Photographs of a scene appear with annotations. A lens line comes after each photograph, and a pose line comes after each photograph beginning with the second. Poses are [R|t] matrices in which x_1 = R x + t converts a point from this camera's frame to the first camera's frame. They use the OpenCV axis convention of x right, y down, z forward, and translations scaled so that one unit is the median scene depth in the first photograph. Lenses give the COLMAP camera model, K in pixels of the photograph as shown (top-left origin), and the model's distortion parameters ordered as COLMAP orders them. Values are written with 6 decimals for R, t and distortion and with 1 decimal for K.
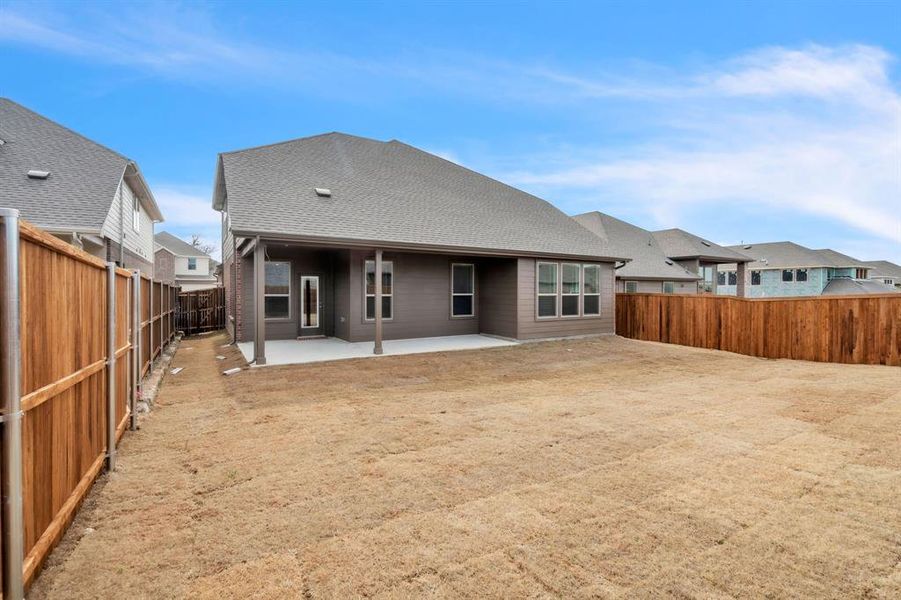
lens RADIAL K [[408.4, 0, 448.5], [0, 408.4, 289.6], [0, 0, 1]] dist [0.000380, 0.000126]
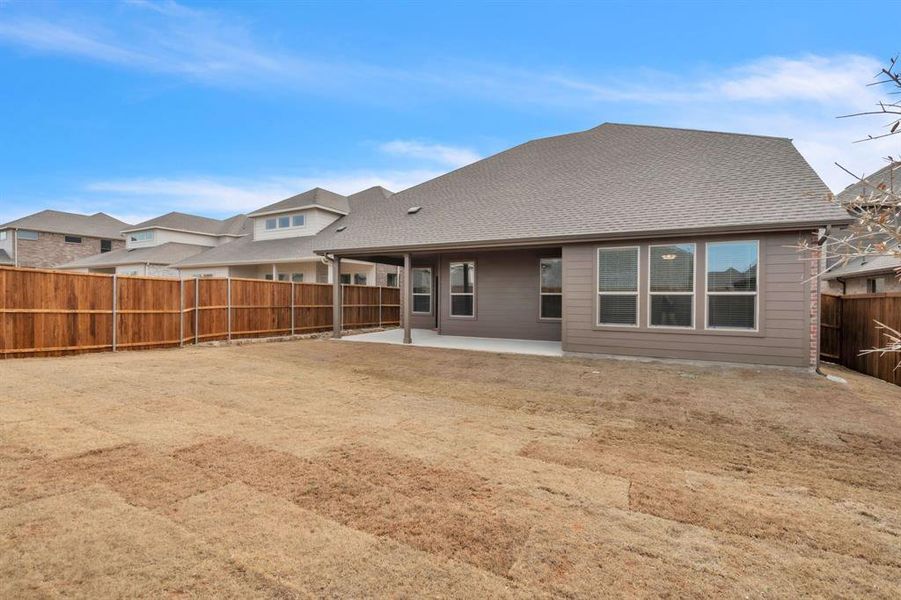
lens RADIAL K [[408.4, 0, 448.5], [0, 408.4, 289.6], [0, 0, 1]] dist [0.000380, 0.000126]
pose [[0.524694, -0.007796, -0.851255, 0.712170], [0.007527, 0.999961, -0.004518, 0.007391], [0.851258, -0.004037, 0.524732, 0.402089]]
